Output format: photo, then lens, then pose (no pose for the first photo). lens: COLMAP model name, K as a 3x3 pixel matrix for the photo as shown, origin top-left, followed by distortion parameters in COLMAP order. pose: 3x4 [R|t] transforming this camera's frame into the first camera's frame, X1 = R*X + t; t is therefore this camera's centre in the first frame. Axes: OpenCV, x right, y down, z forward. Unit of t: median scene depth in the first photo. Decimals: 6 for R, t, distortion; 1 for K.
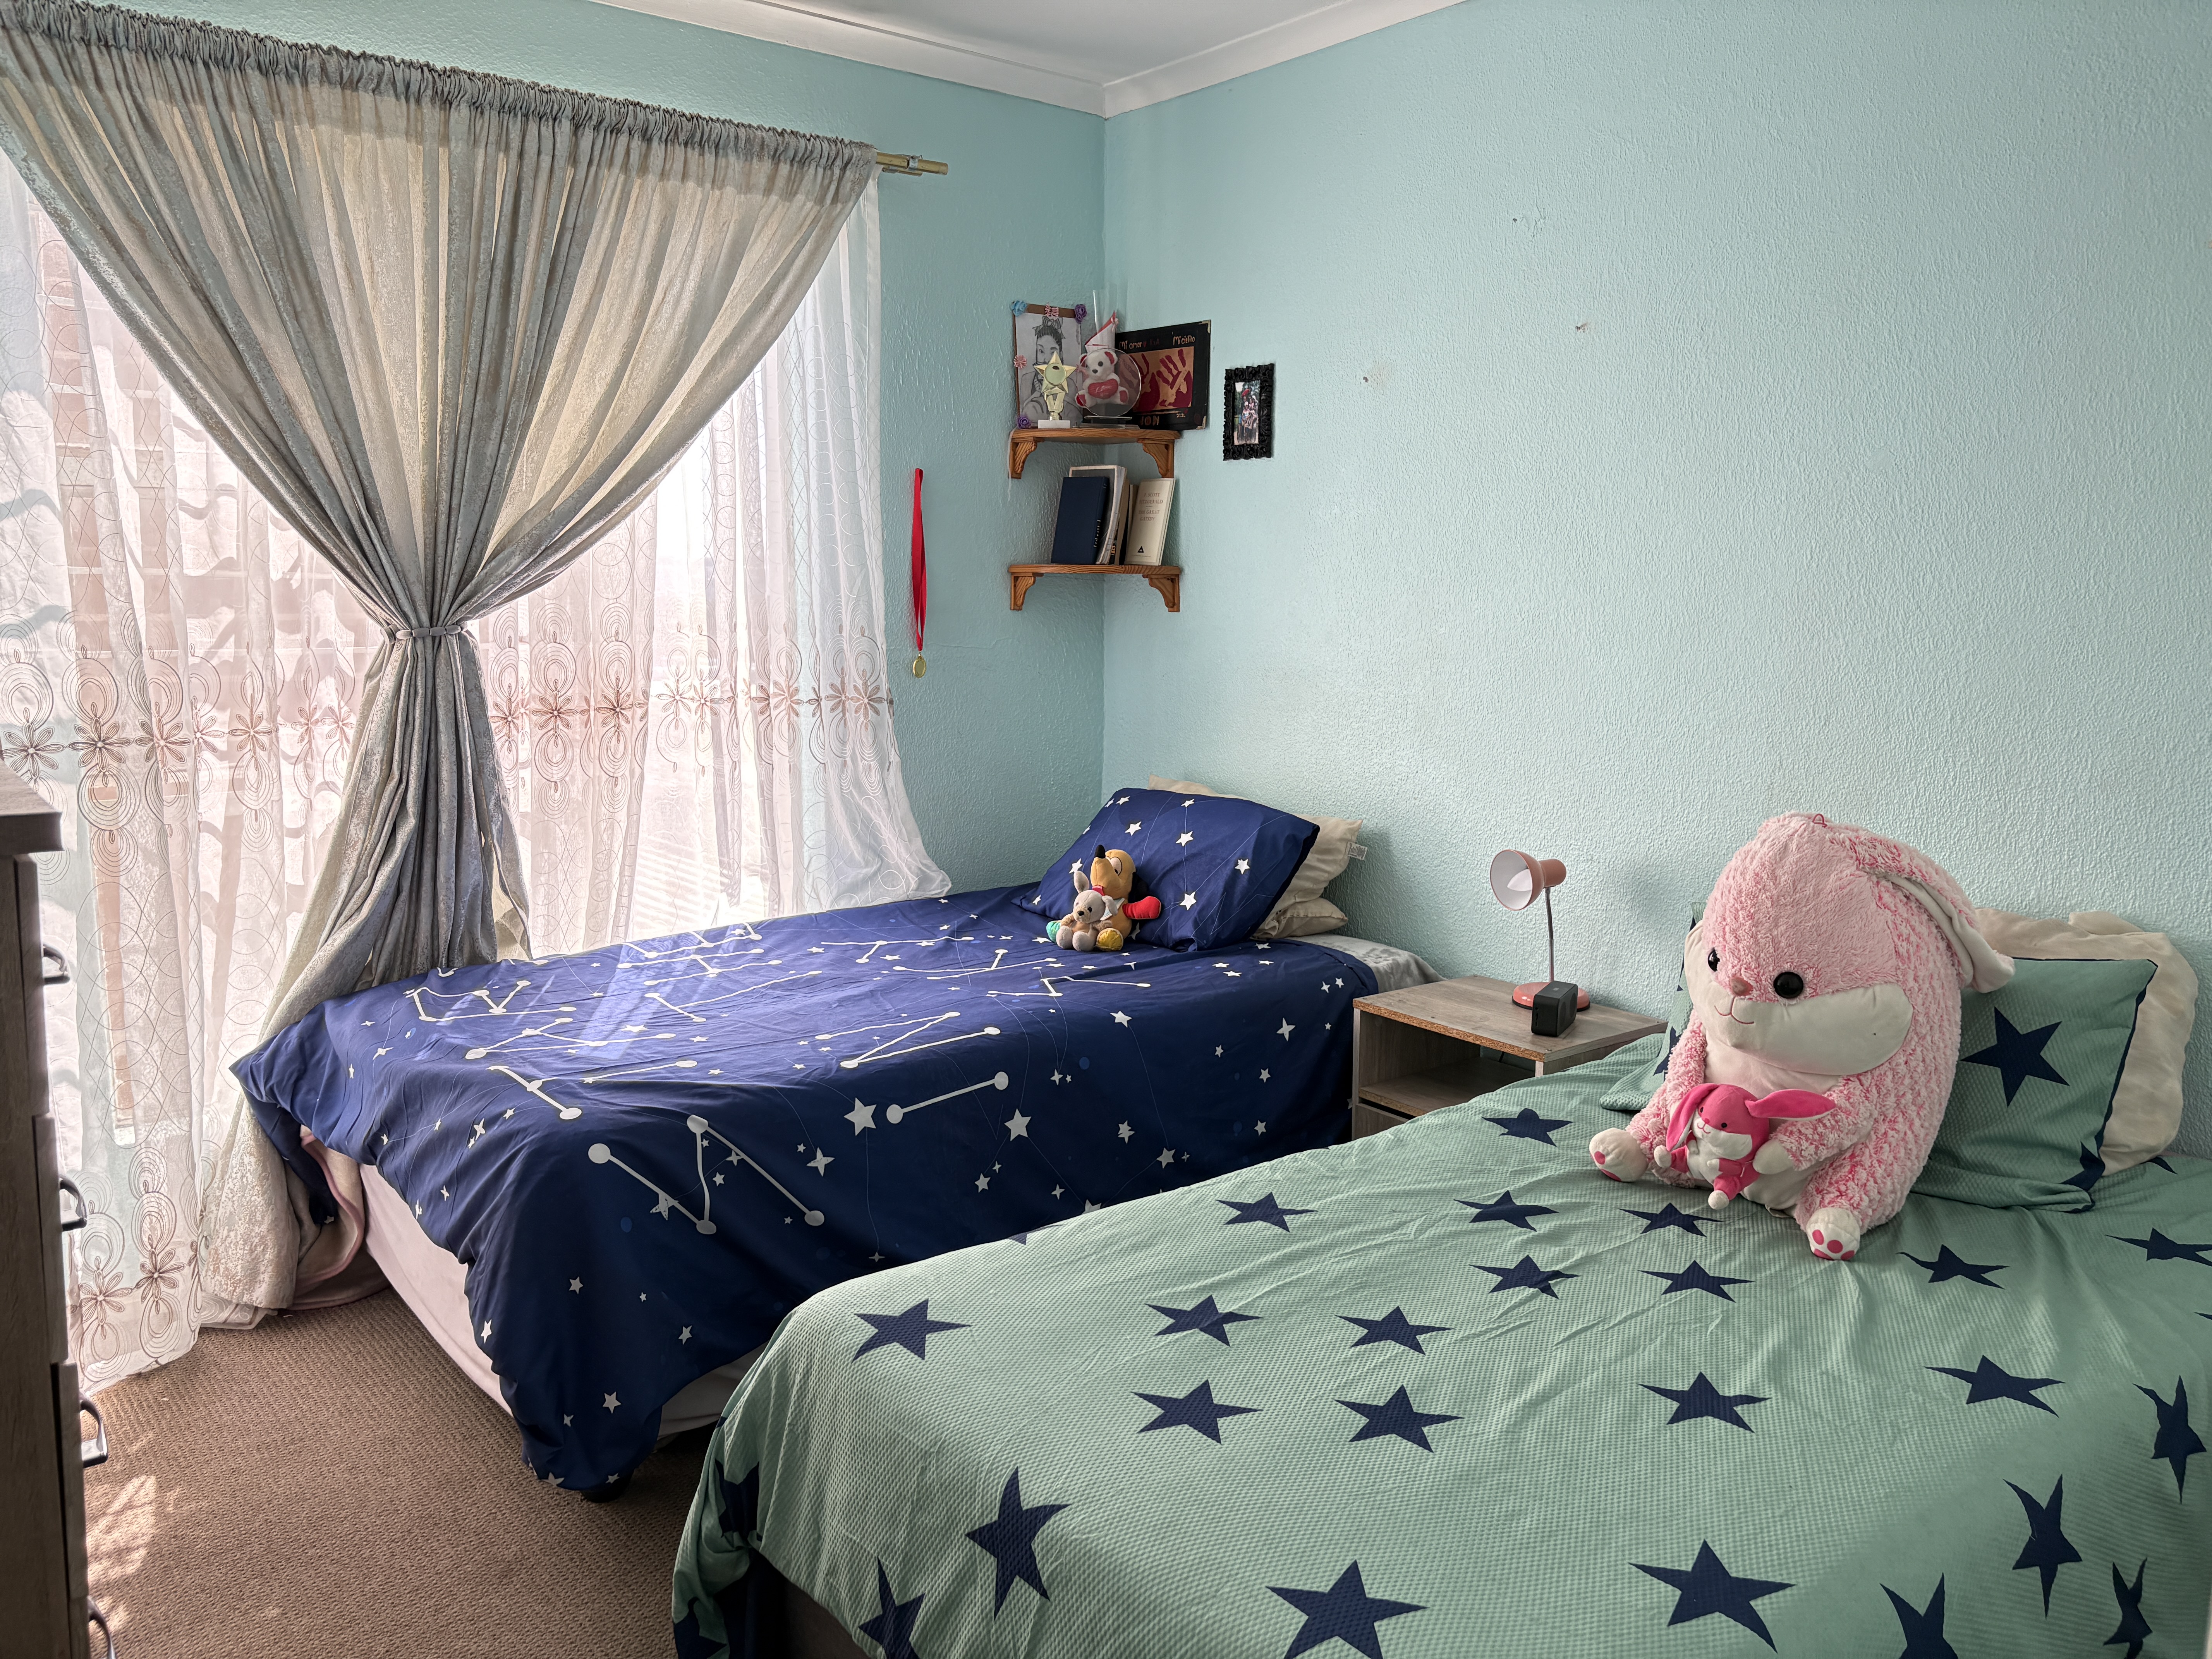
lens RADIAL K [[1647.0, 0, 1102.3], [0, 1647.0, 865.4], [0, 0, 1]] dist [-0.005319, 0.039225]
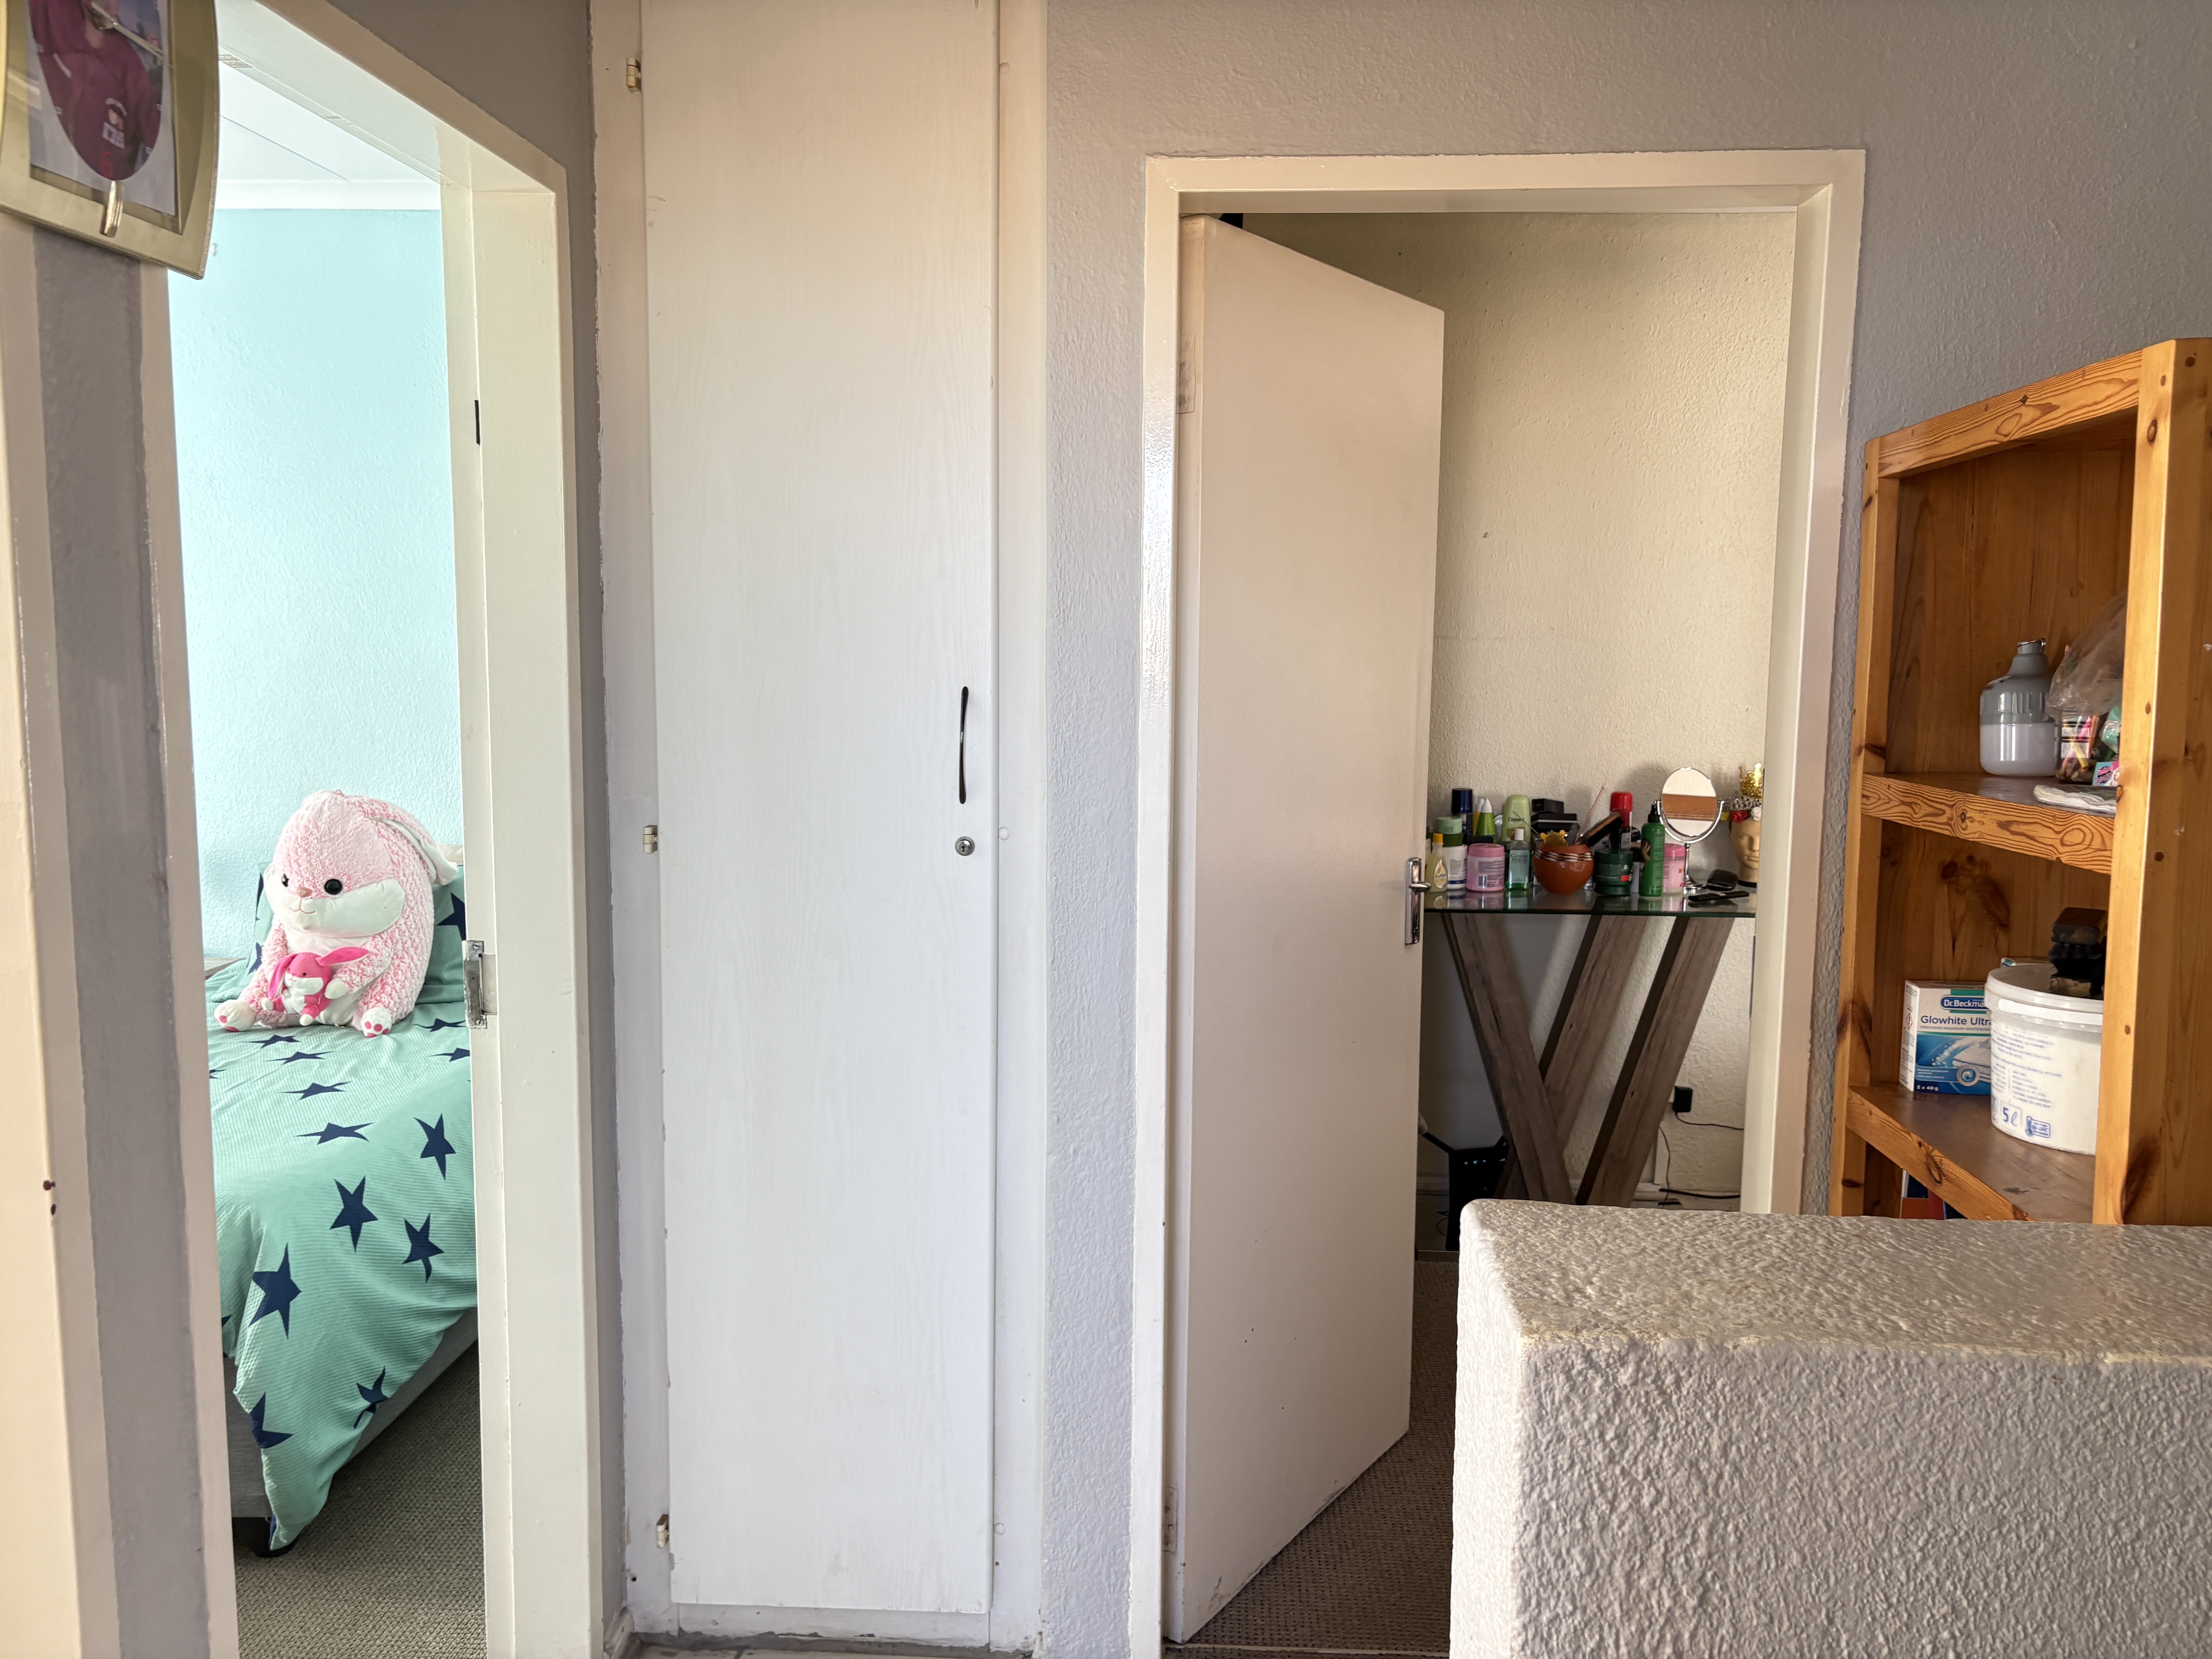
lens RADIAL K [[1672.2, 0, 1114.9], [0, 1672.2, 850.7], [0, 0, 1]] dist [0.067038, -0.087024]
pose [[0.655392, -0.084661, 0.750529, -0.369945], [0.118256, 0.992945, 0.008740, 0.115076], [-0.745974, 0.083027, 0.660780, -0.779487]]
